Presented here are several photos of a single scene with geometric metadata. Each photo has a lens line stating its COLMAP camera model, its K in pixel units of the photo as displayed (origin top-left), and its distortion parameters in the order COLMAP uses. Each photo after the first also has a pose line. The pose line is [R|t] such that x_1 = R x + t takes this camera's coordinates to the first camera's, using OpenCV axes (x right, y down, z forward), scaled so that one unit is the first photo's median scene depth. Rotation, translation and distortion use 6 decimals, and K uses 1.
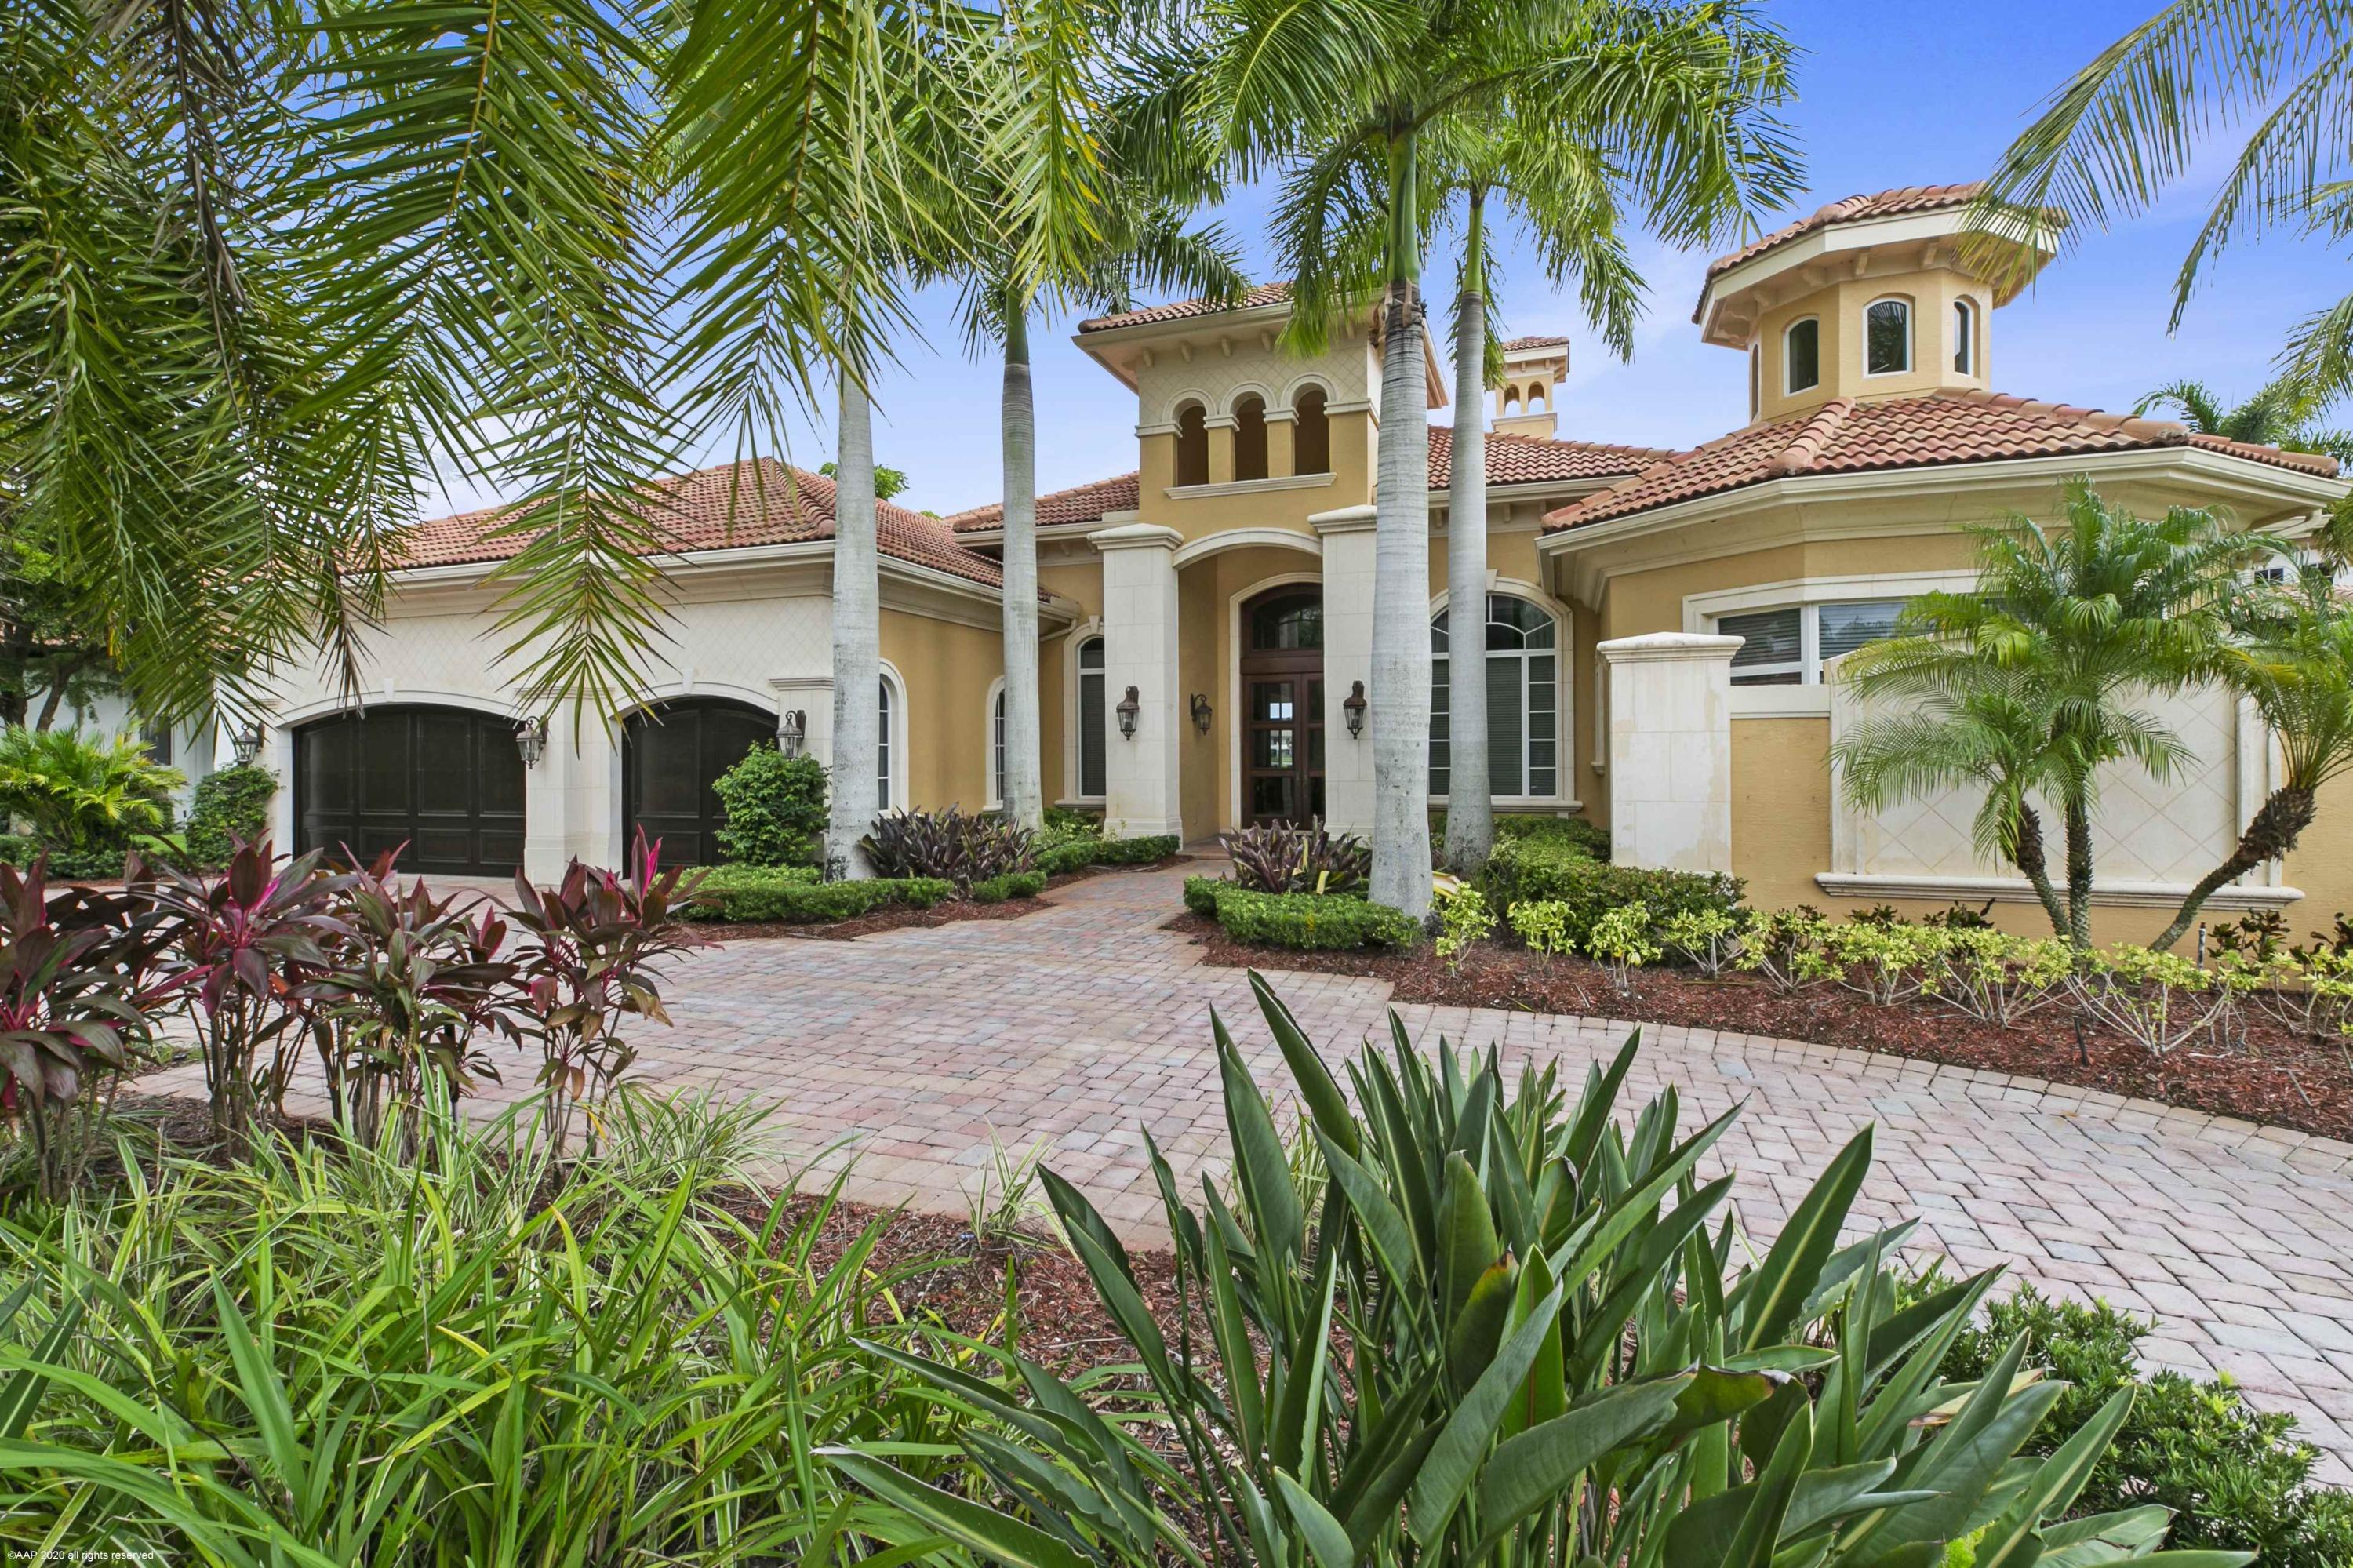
lens RADIAL K [[1065.1, 0, 1176.5], [0, 1065.1, 784.0], [0, 0, 1]] dist [0.009740, 0.000296]
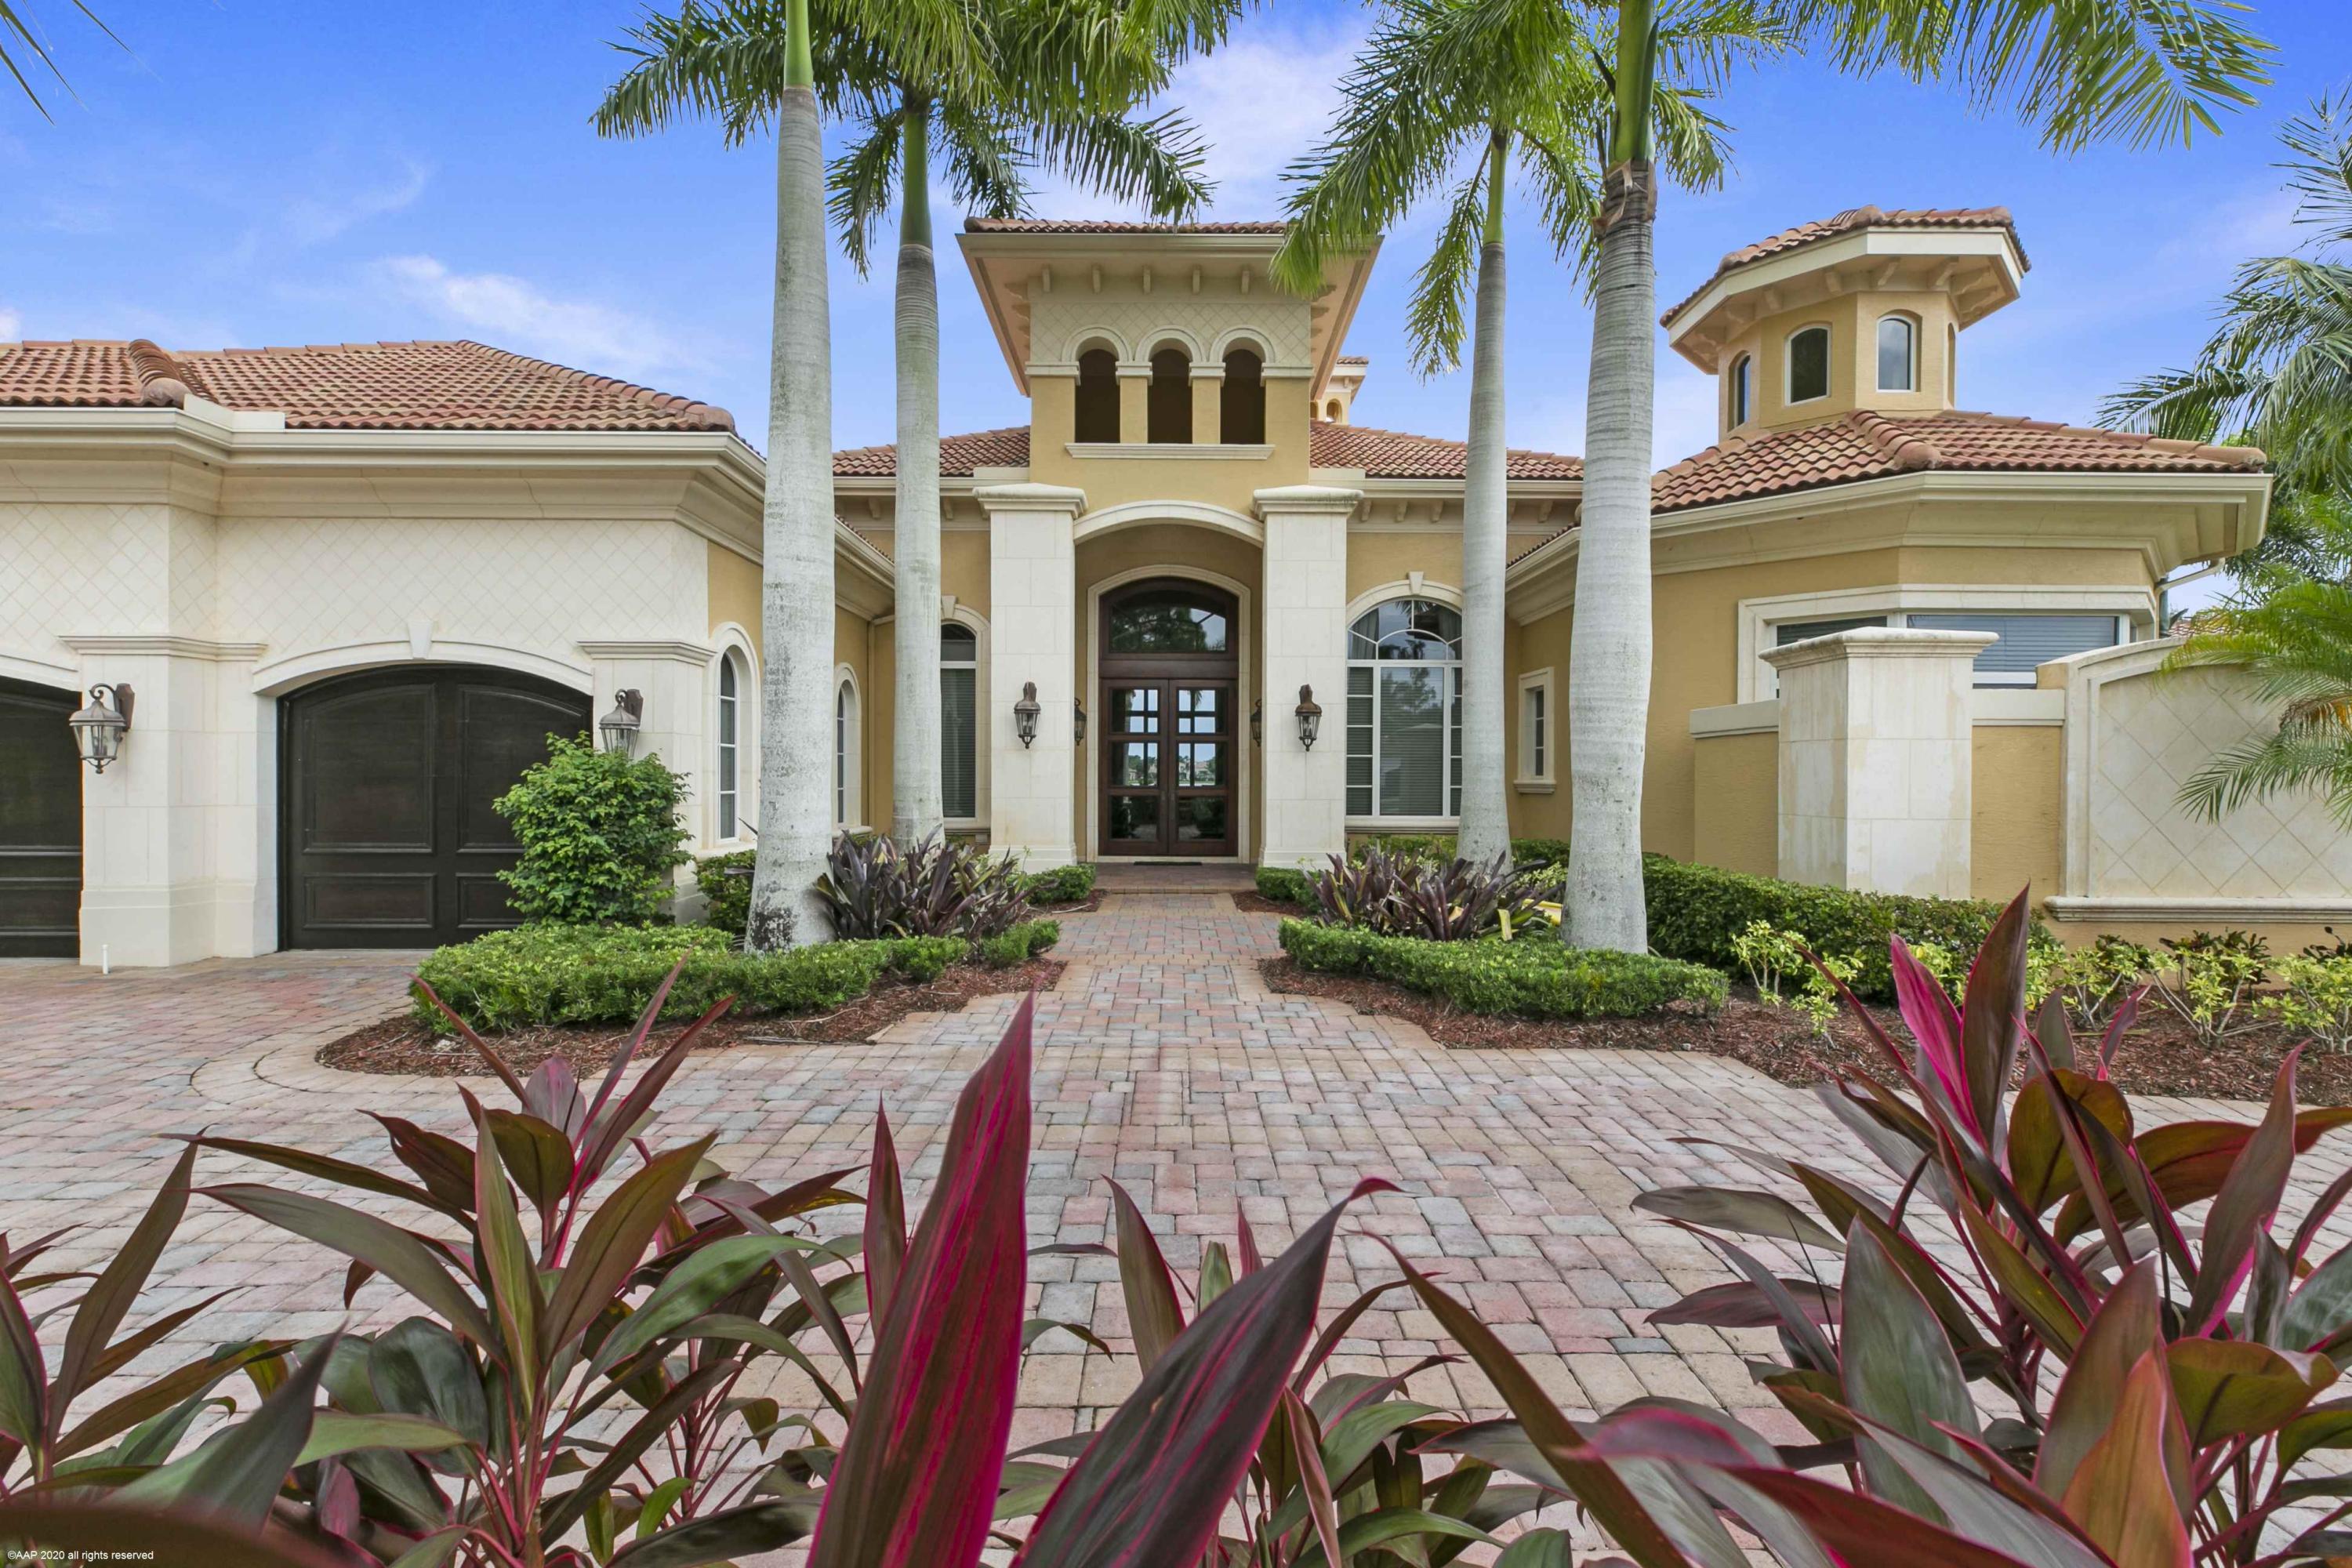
lens RADIAL K [[1050.7, 0, 1177.4], [0, 1050.7, 812.1], [0, 0, 1]] dist [0.009176, 0.000016]
pose [[0.939398, -0.000132, 0.342828, -0.244706], [-0.000730, 0.999997, 0.002386, 0.005717], [-0.342827, -0.002492, 0.939395, 0.247102]]
